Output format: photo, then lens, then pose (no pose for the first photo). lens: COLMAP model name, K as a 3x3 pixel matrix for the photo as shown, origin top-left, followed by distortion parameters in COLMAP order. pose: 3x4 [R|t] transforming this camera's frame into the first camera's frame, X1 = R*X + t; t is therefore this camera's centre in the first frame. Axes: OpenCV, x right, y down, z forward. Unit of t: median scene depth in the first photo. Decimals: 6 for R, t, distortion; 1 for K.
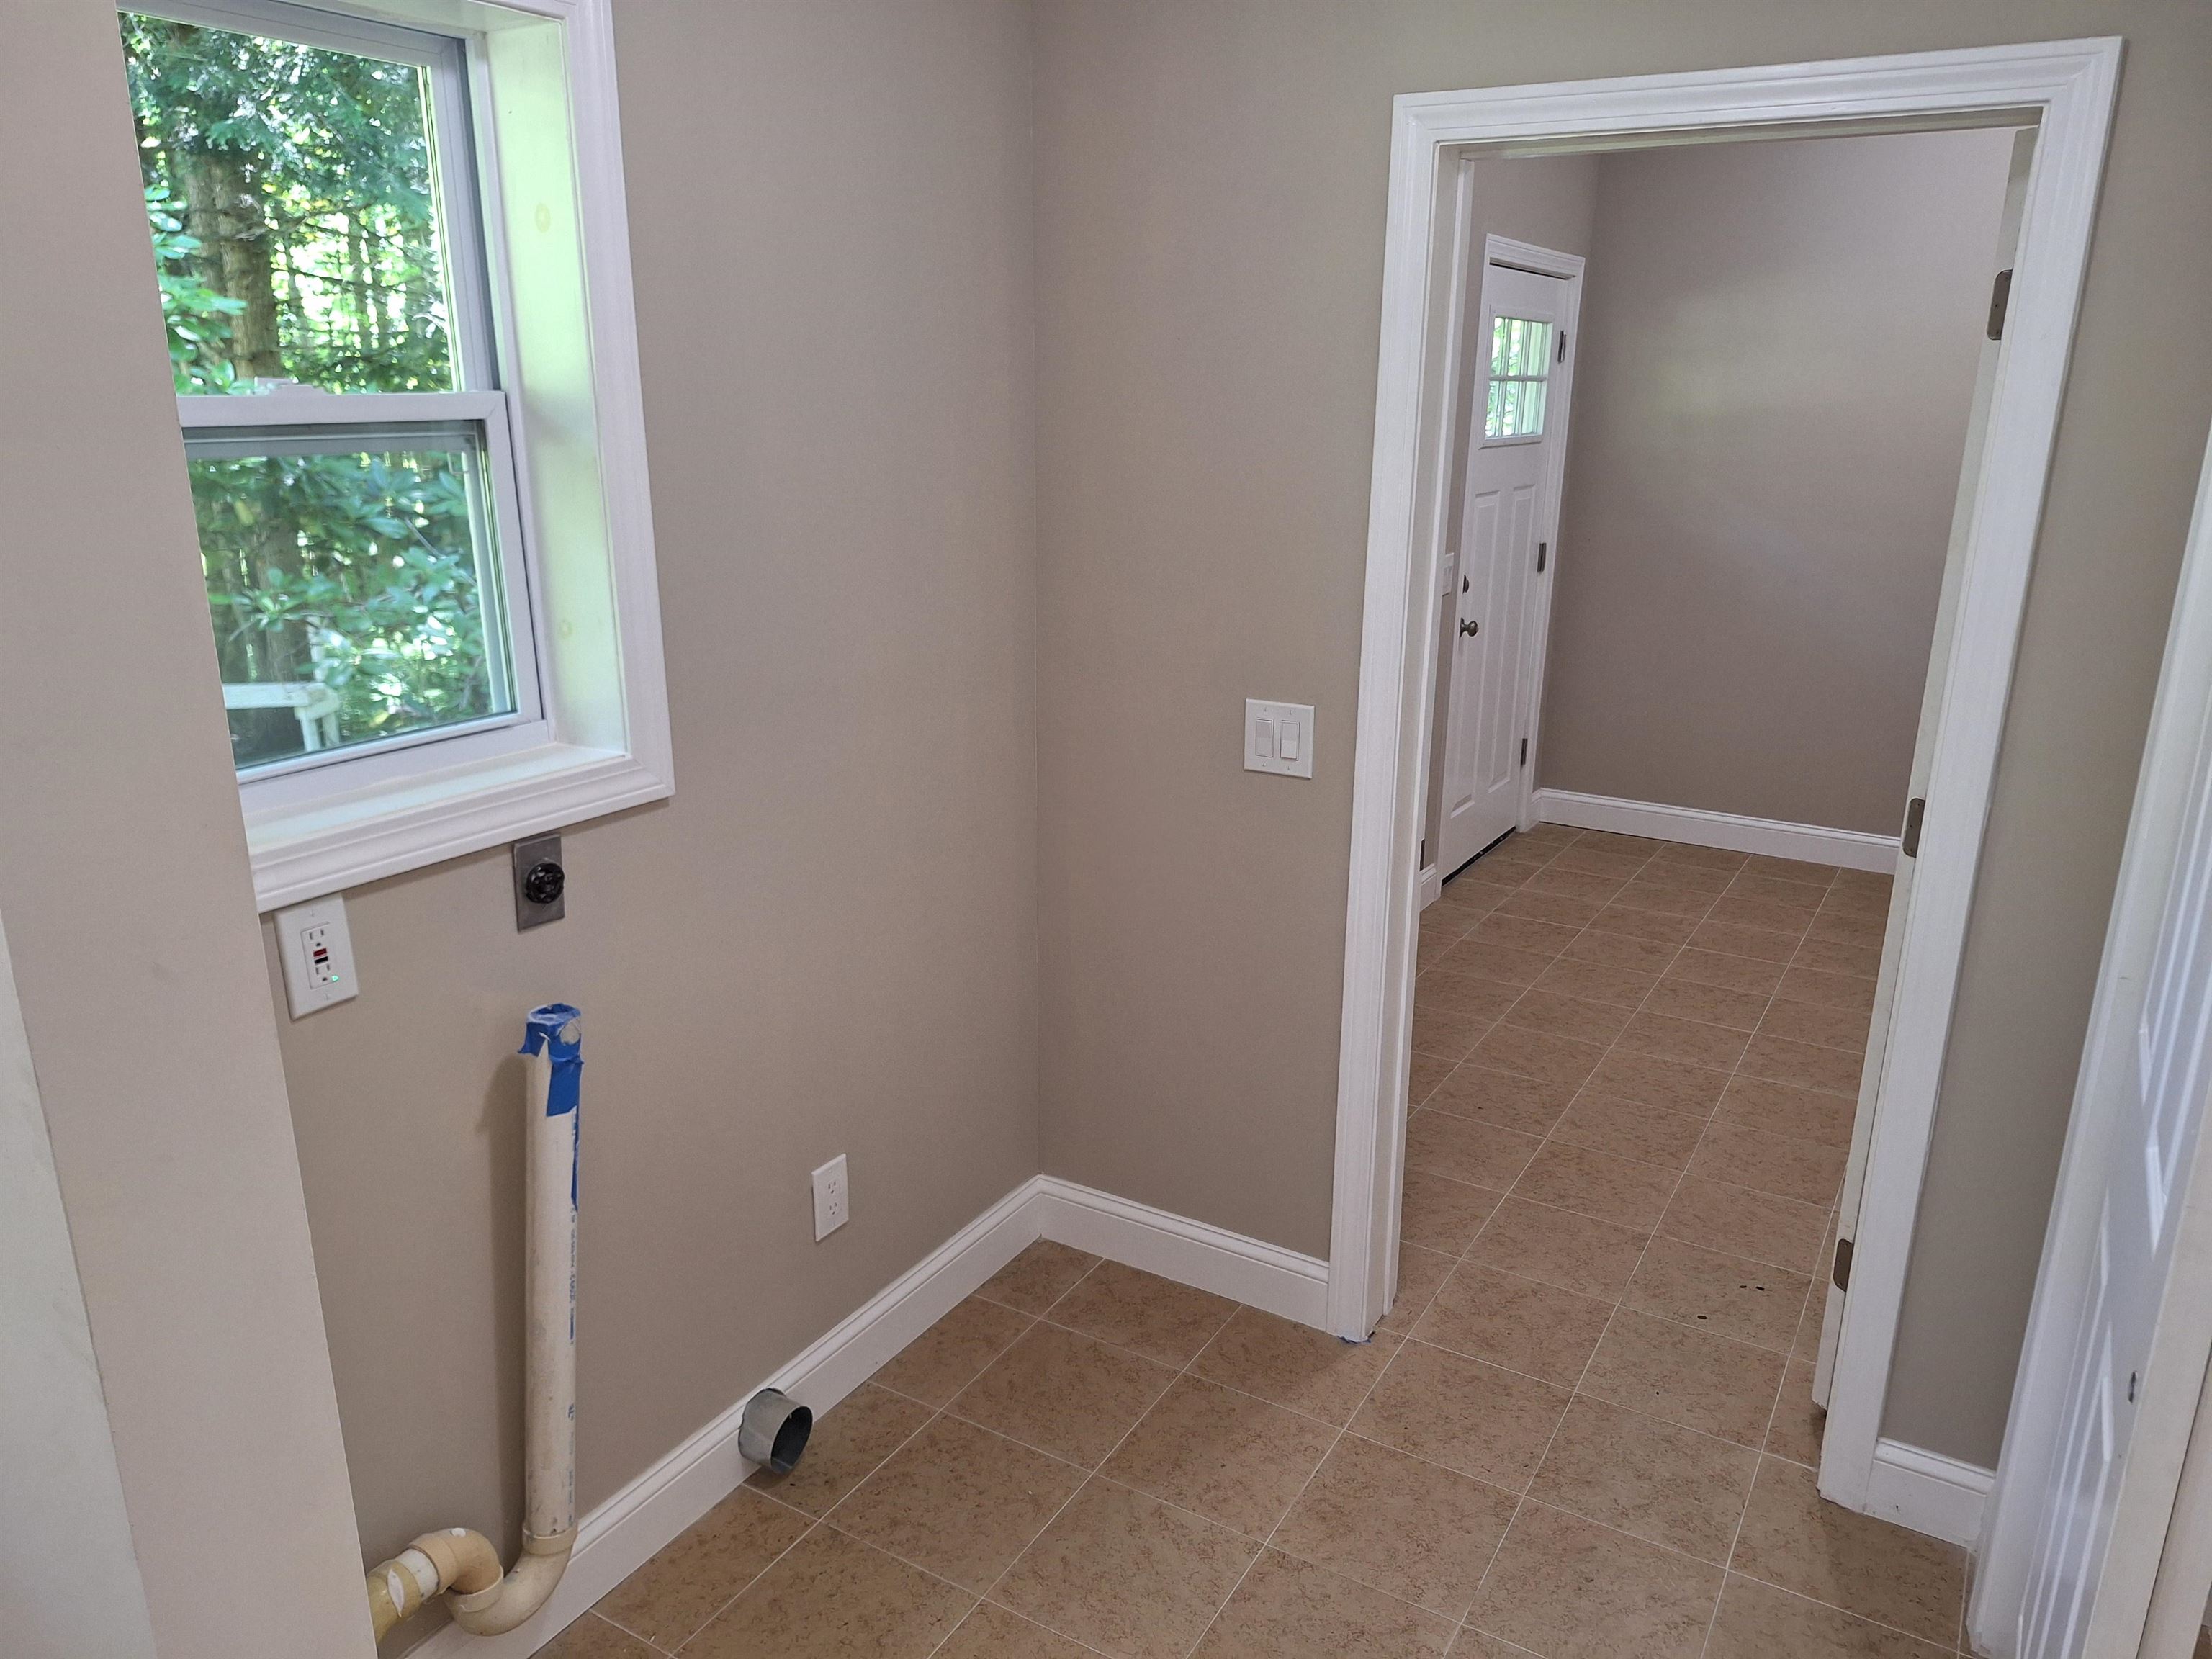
lens RADIAL K [[1552.0, 0, 1107.4], [0, 1552.0, 839.9], [0, 0, 1]] dist [0.039671, -0.000026]
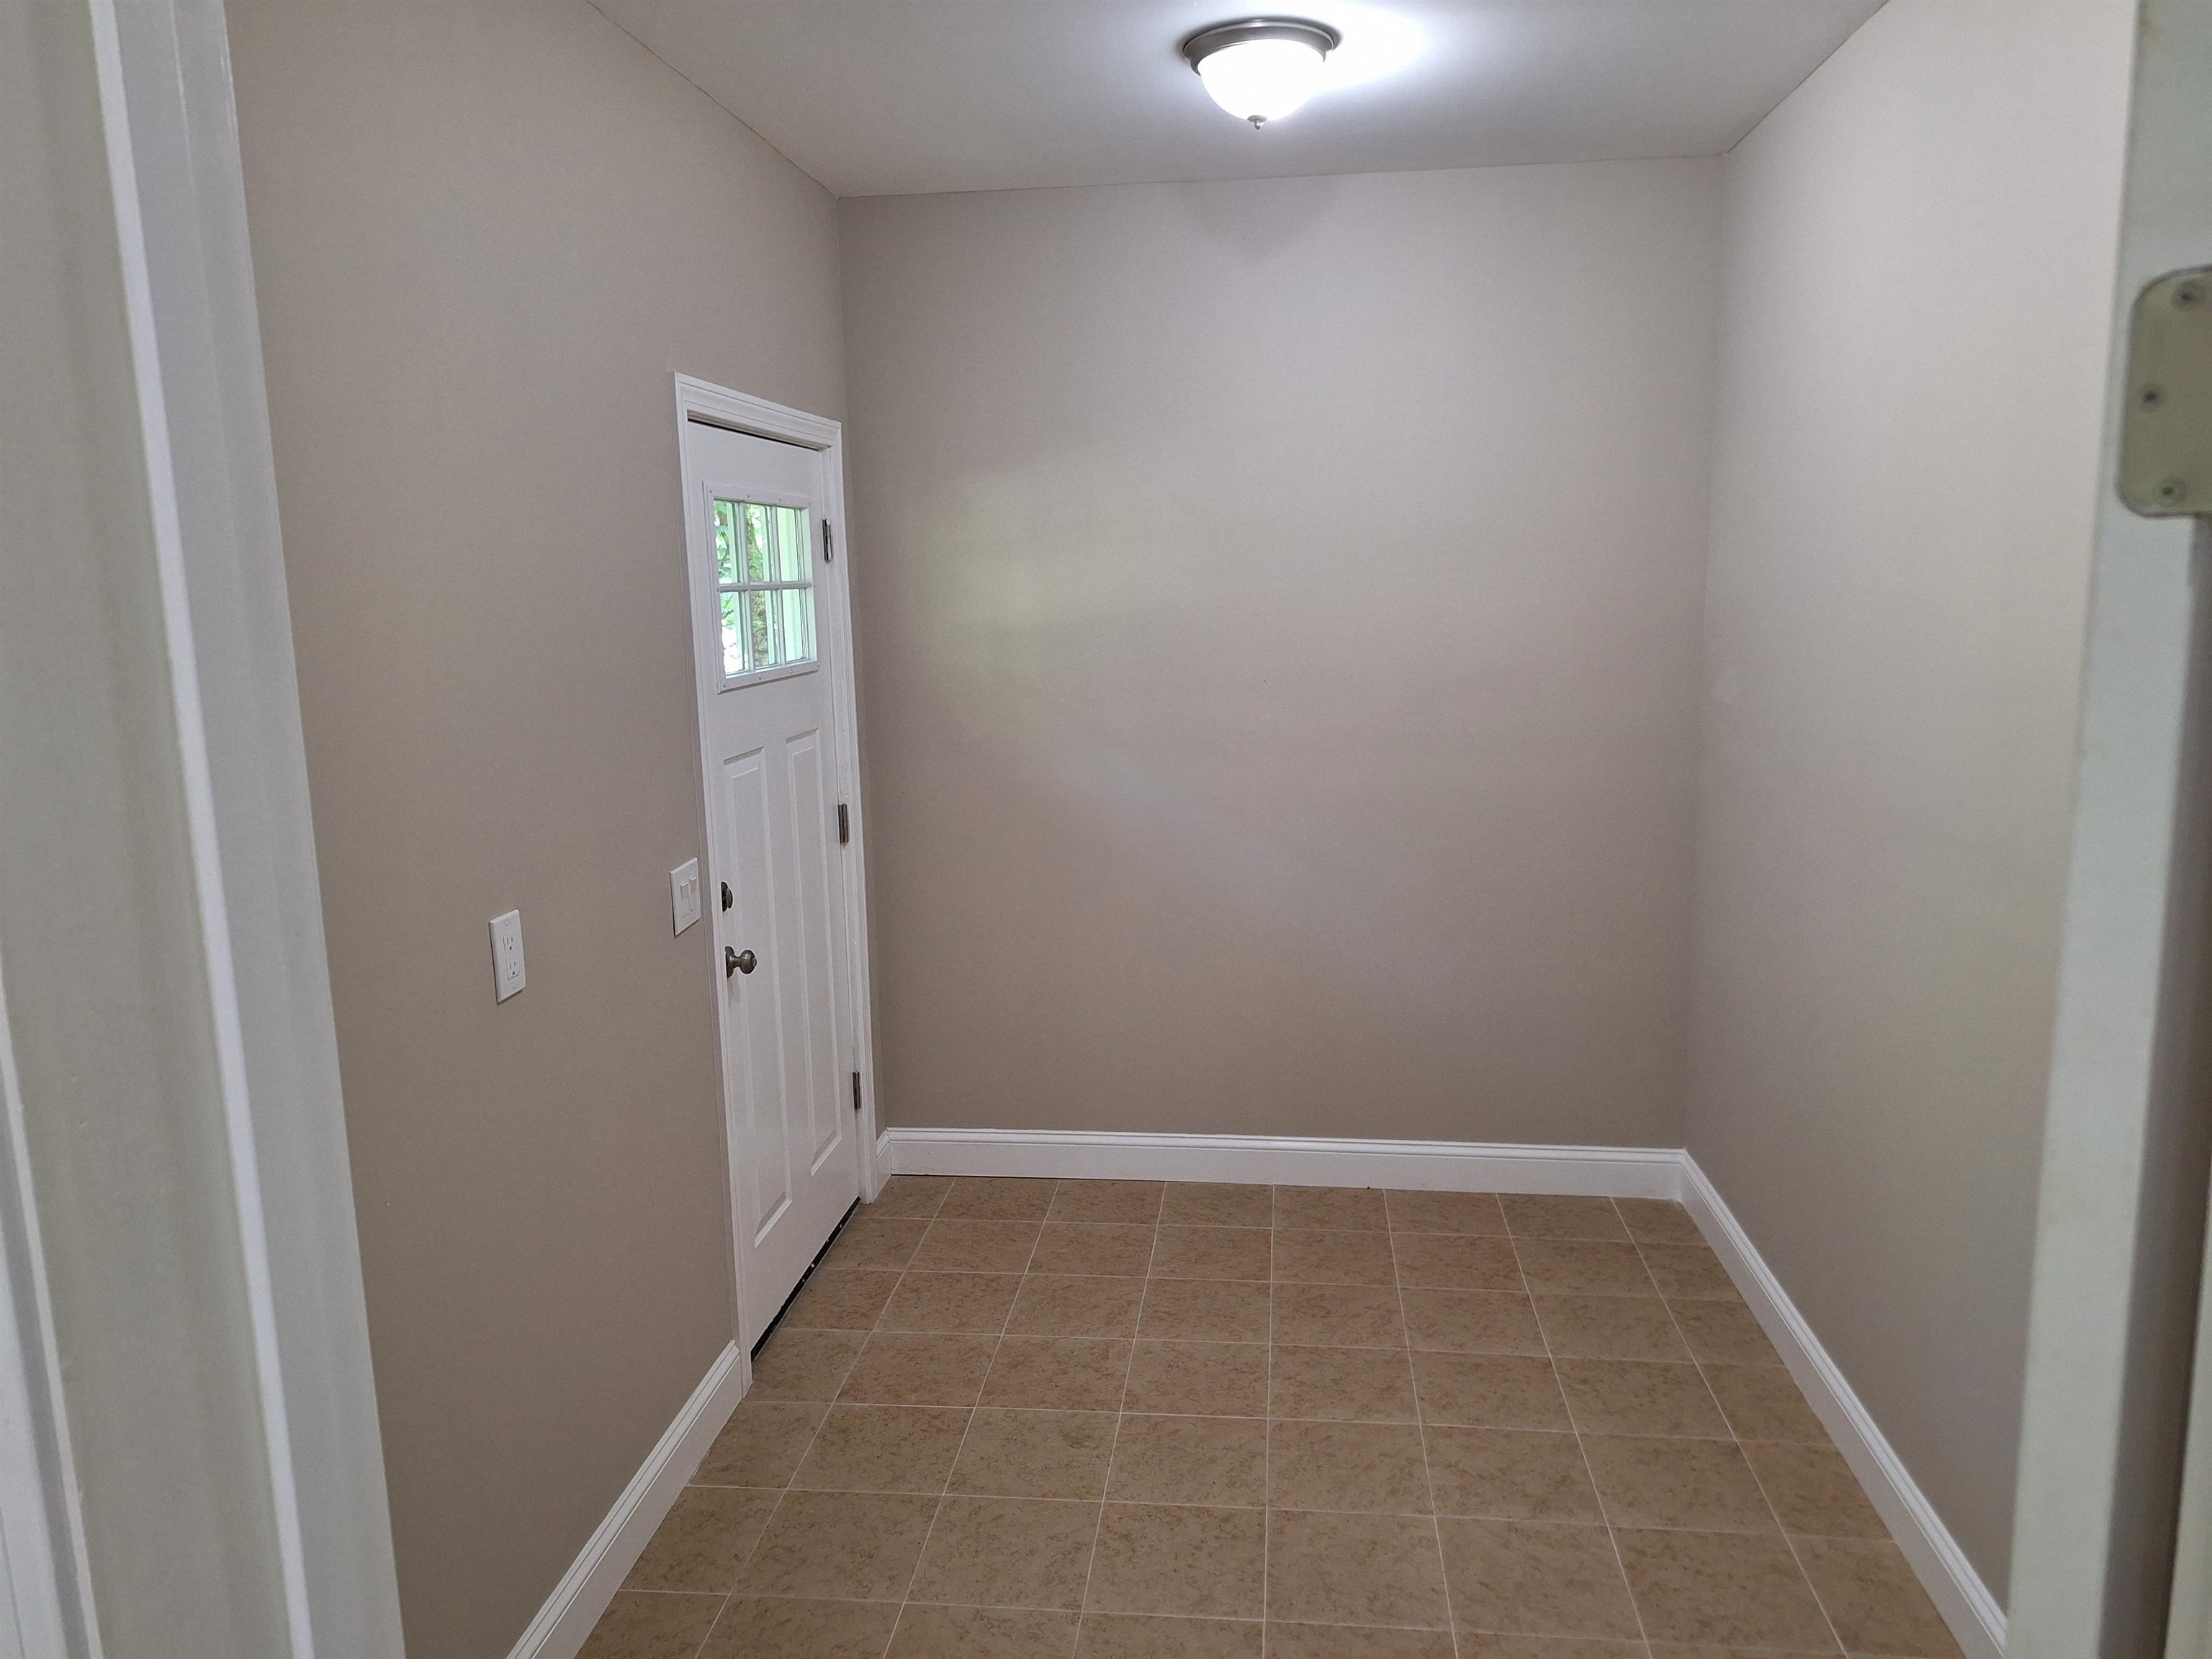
lens RADIAL K [[1552.0, 0, 1111.0], [0, 1552.0, 826.7], [0, 0, 1]] dist [0.039671, -0.000026]
pose [[0.910094, -0.100366, 0.402064, 0.110108], [0.149579, 0.984380, -0.092852, -0.101478], [-0.386464, 0.144644, 0.910892, 0.320612]]
